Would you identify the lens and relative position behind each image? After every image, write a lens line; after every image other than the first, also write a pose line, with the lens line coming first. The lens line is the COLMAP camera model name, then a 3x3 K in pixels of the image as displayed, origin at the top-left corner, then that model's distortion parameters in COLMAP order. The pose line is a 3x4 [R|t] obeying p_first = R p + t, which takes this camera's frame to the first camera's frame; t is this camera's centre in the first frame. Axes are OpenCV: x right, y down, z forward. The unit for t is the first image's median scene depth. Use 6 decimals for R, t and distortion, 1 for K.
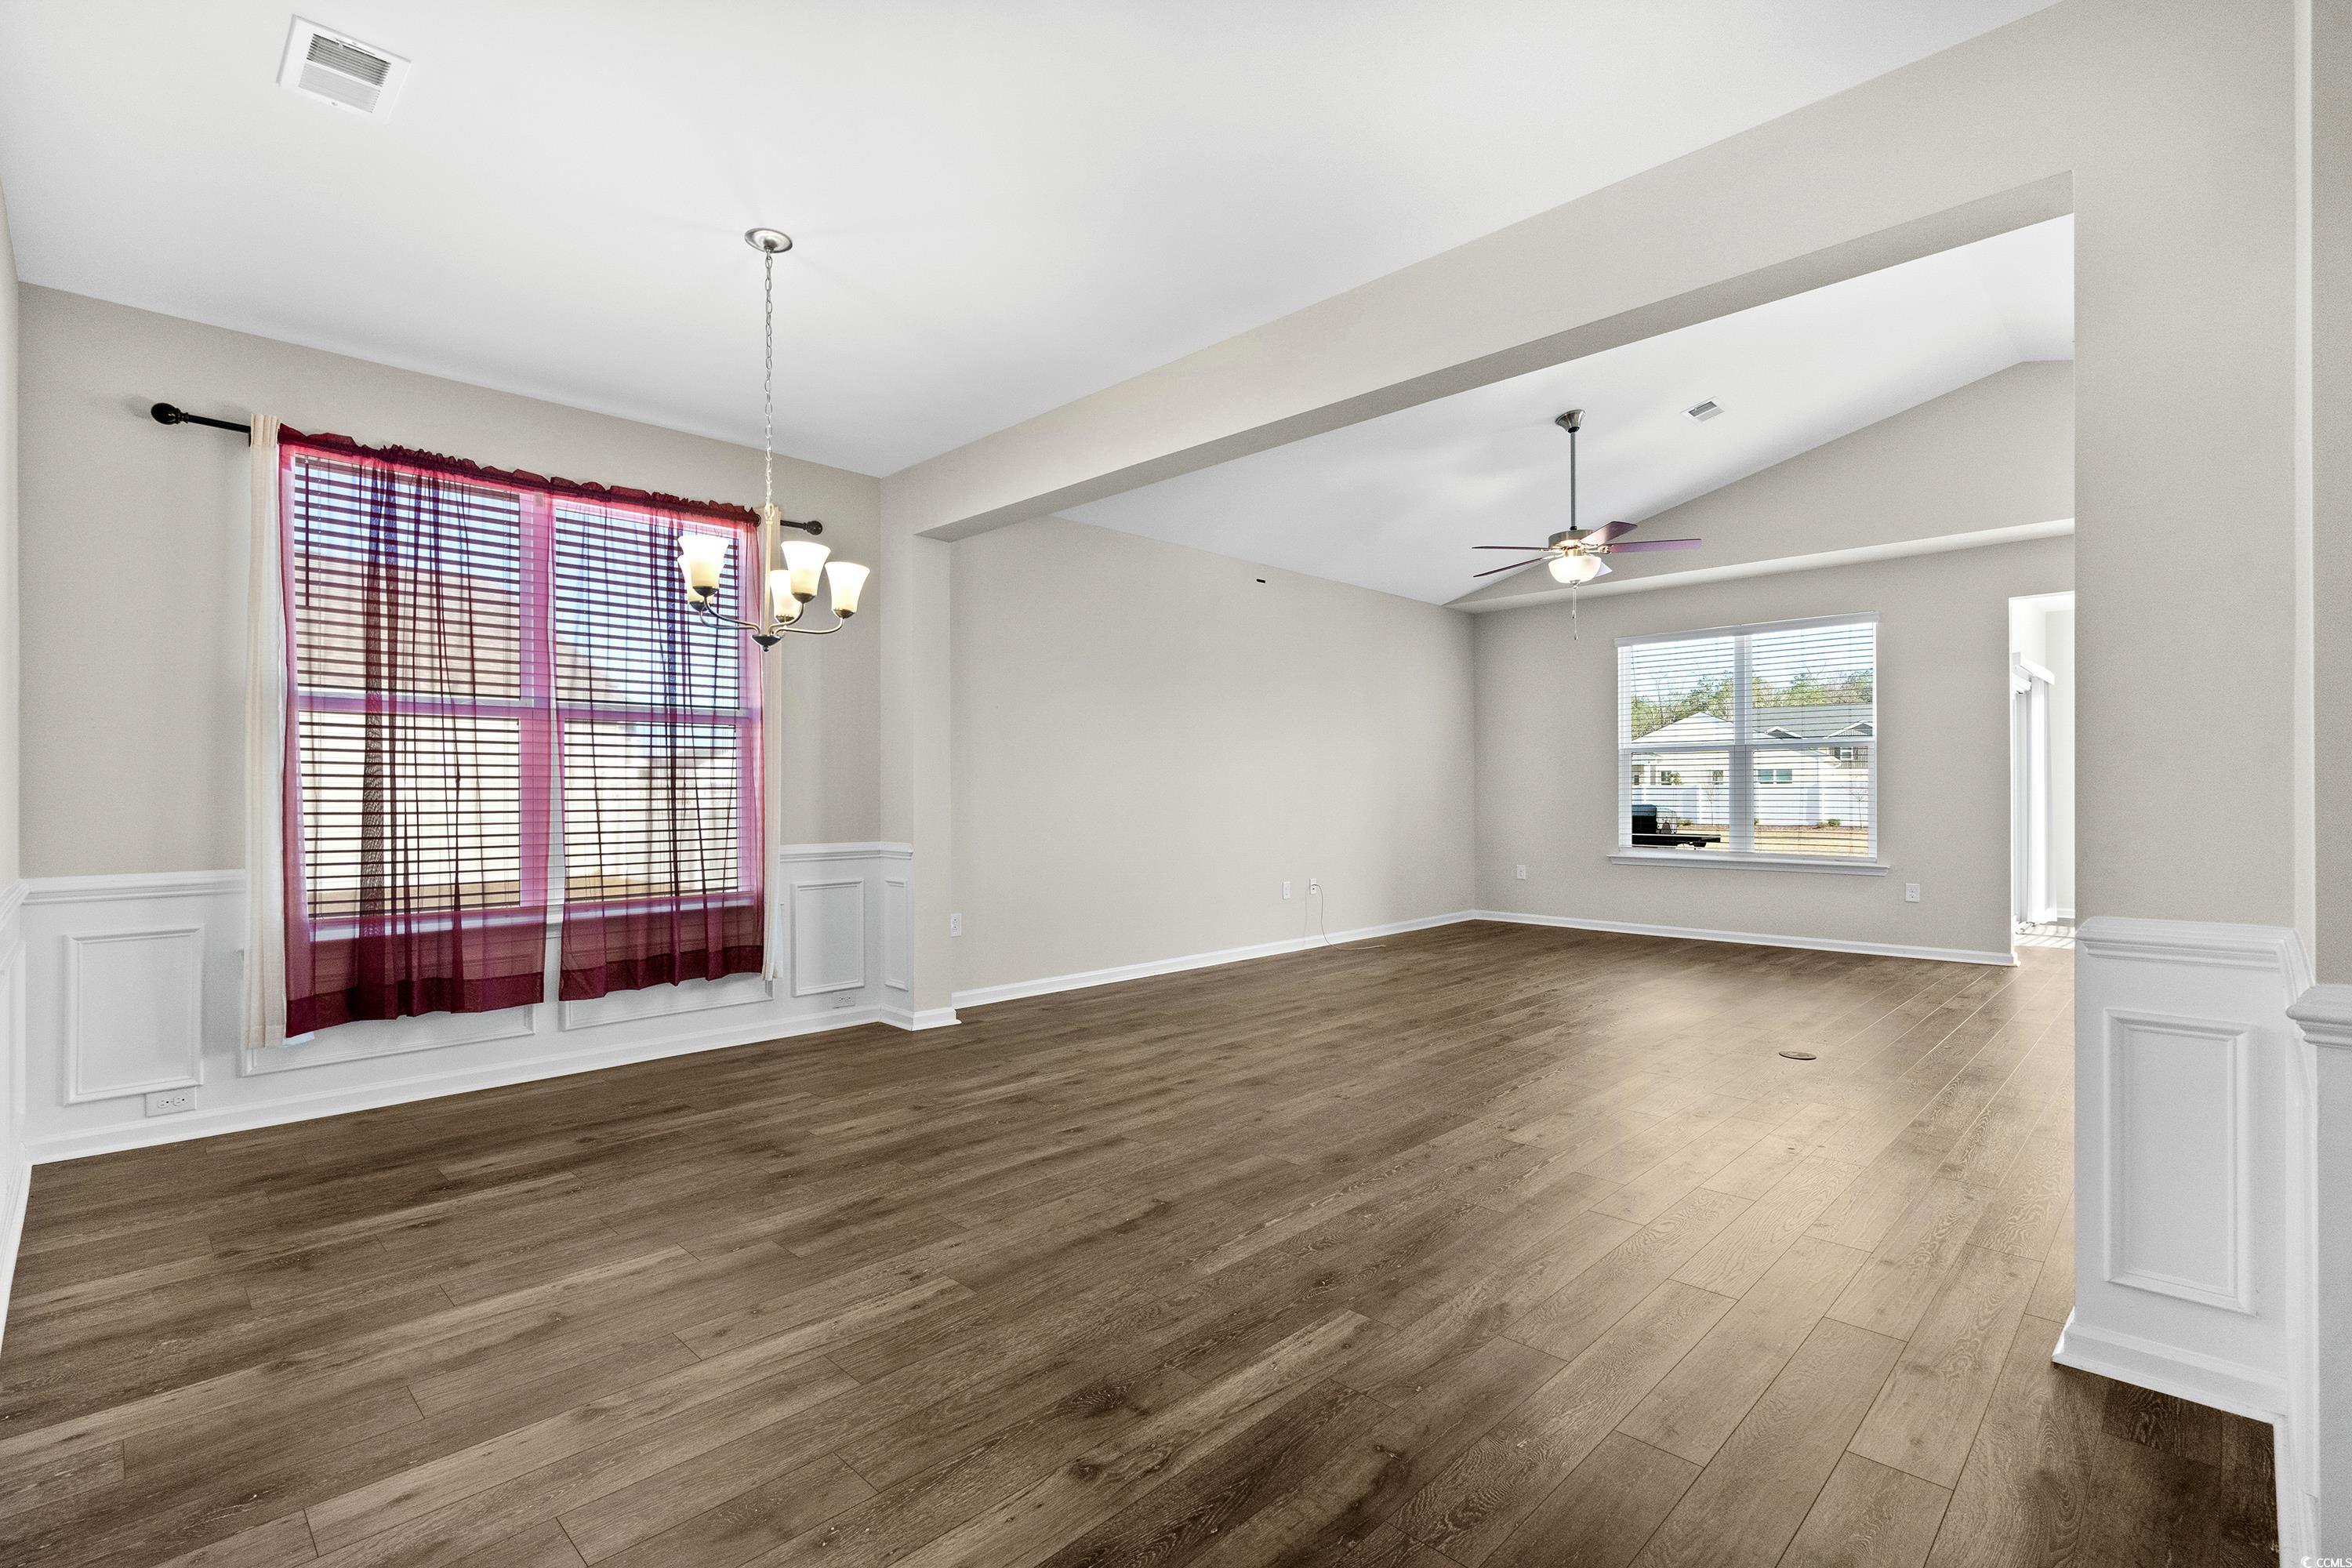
lens RADIAL K [[1068.3, 0, 1165.2], [0, 1068.3, 796.6], [0, 0, 1]] dist [0.000950, 0.000266]
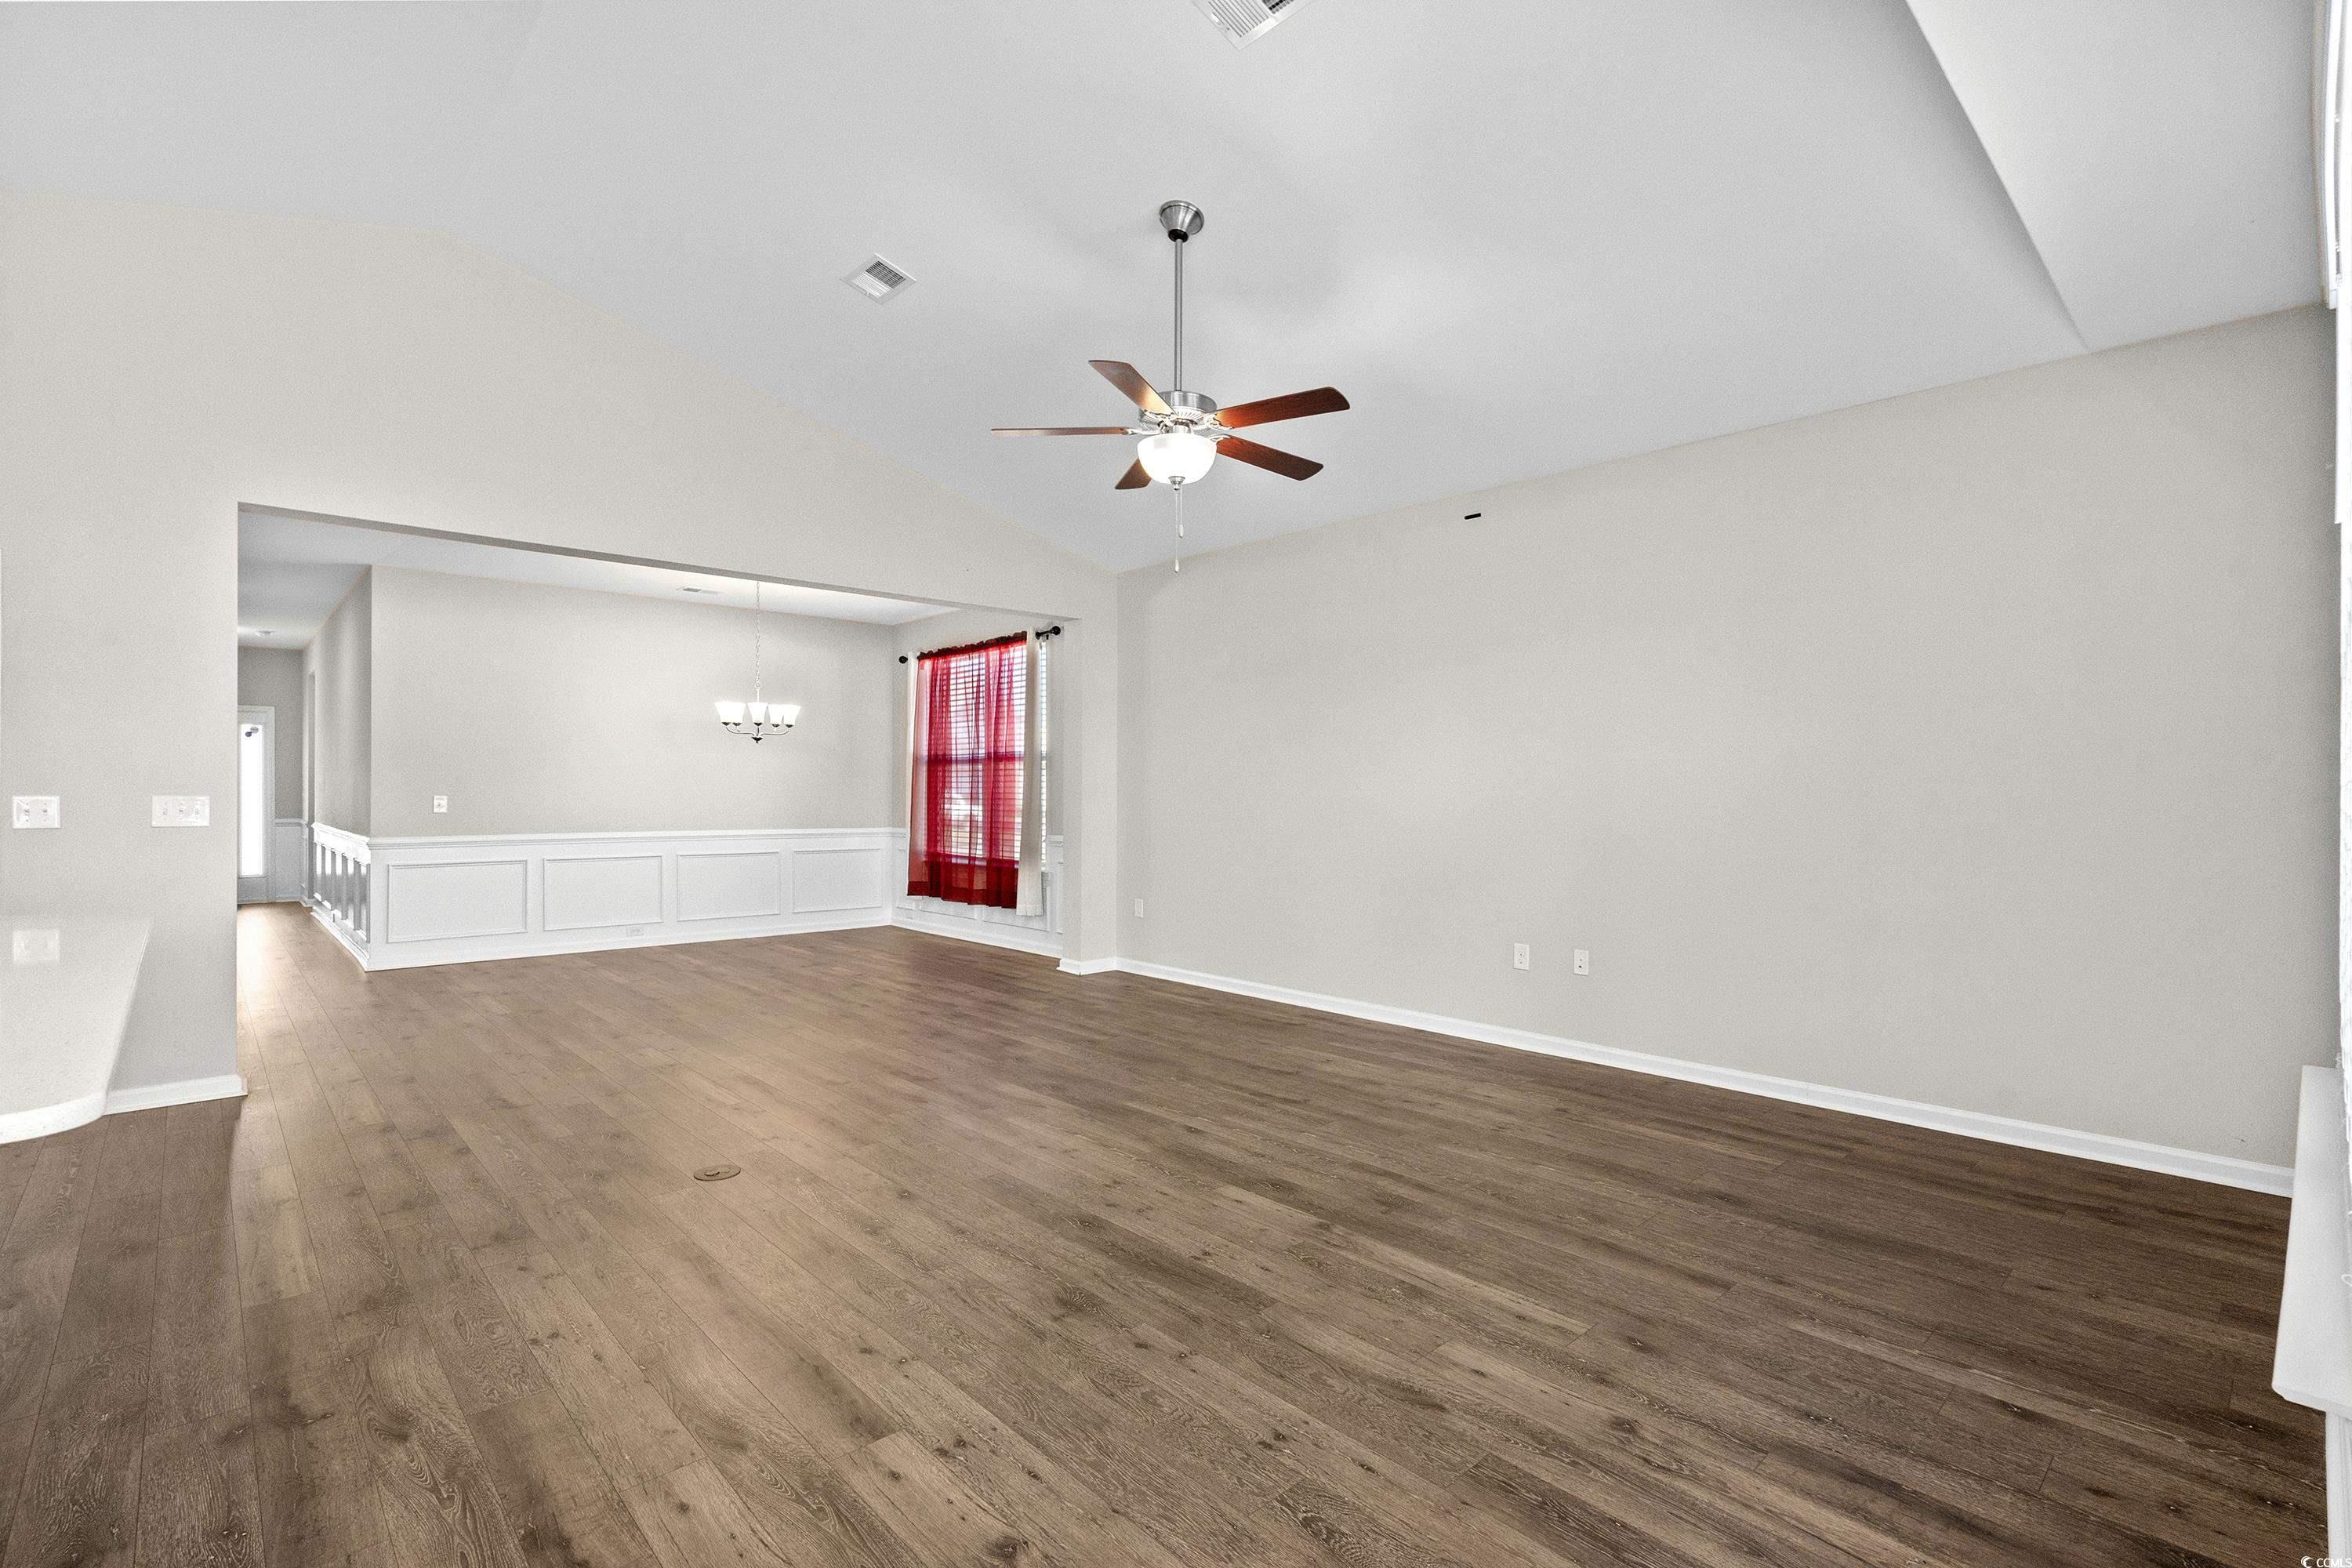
lens RADIAL K [[1067.8, 0, 1161.0], [0, 1067.8, 788.7], [0, 0, 1]] dist [0.000259, 0.000390]
pose [[-0.044372, 0.002718, -0.999011, 2.299391], [-0.008257, 0.999961, 0.003087, -0.053949], [0.998981, 0.008386, -0.044348, 2.326273]]
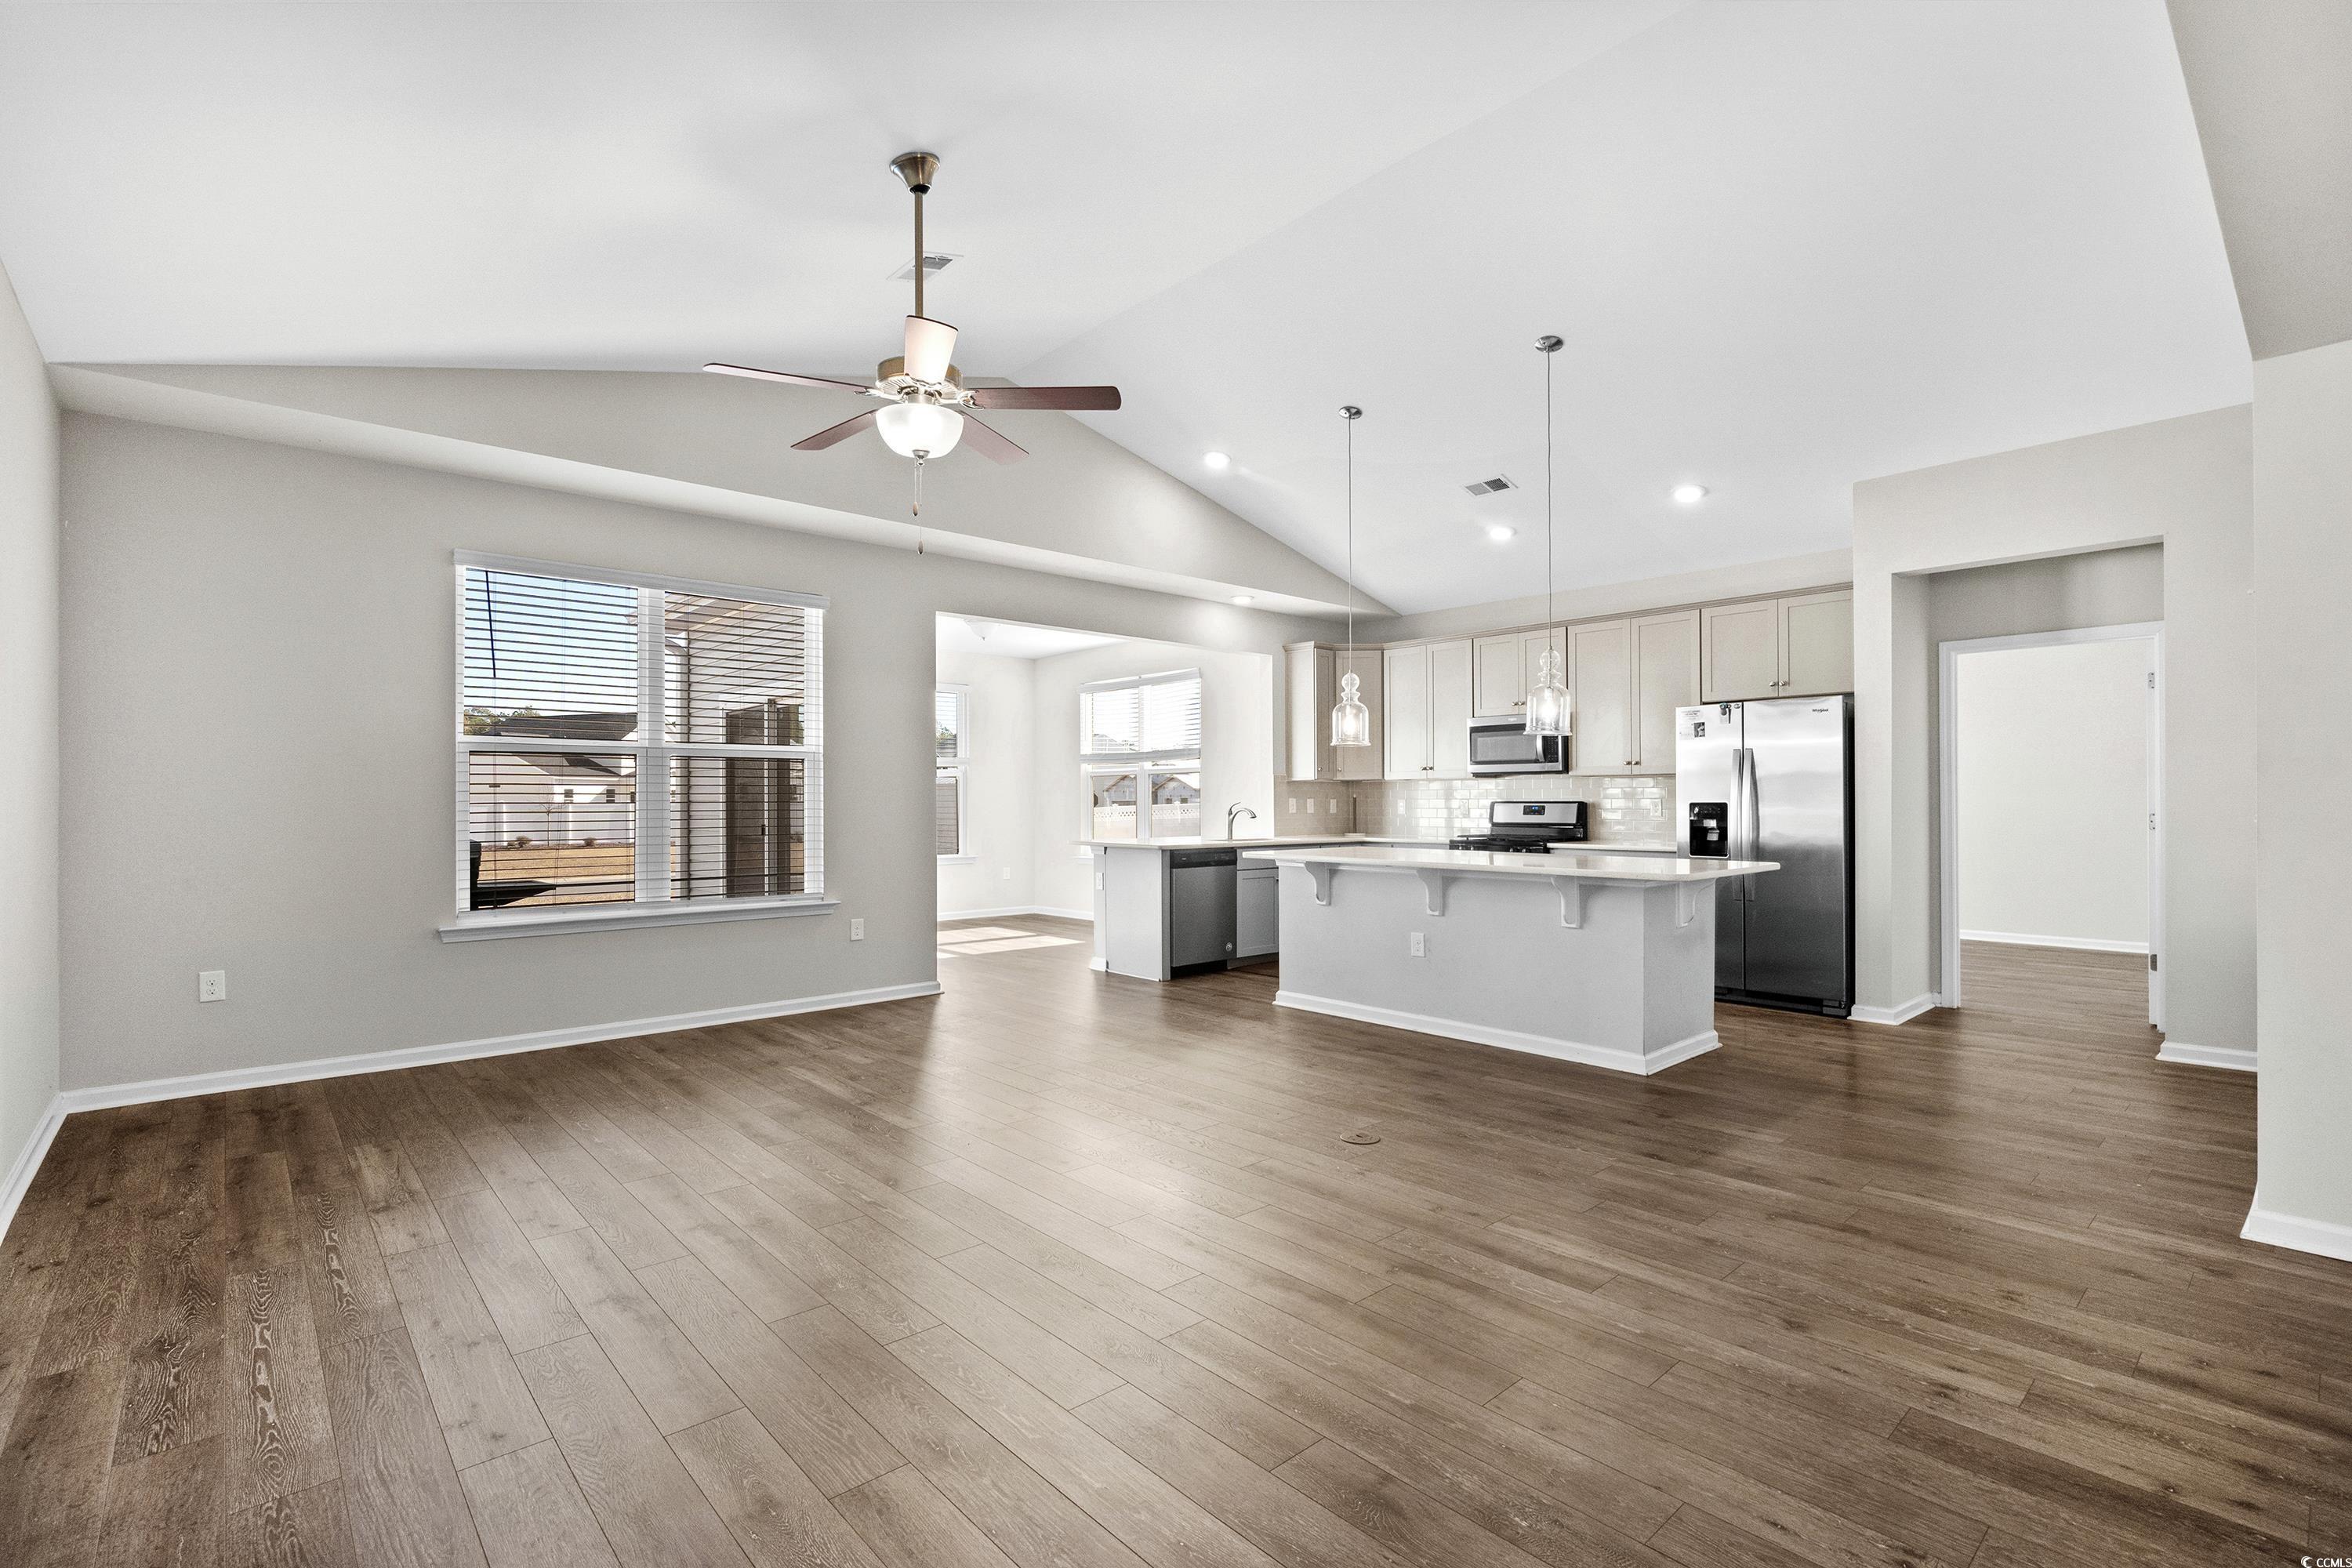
lens RADIAL K [[1068.3, 0, 1165.2], [0, 1068.3, 796.6], [0, 0, 1]] dist [0.000950, 0.000266]
pose [[0.056722, 0.010391, 0.998336, -0.412807], [0.007370, 0.999914, -0.010826, -0.021913], [-0.998363, 0.007972, 0.056641, 1.912068]]
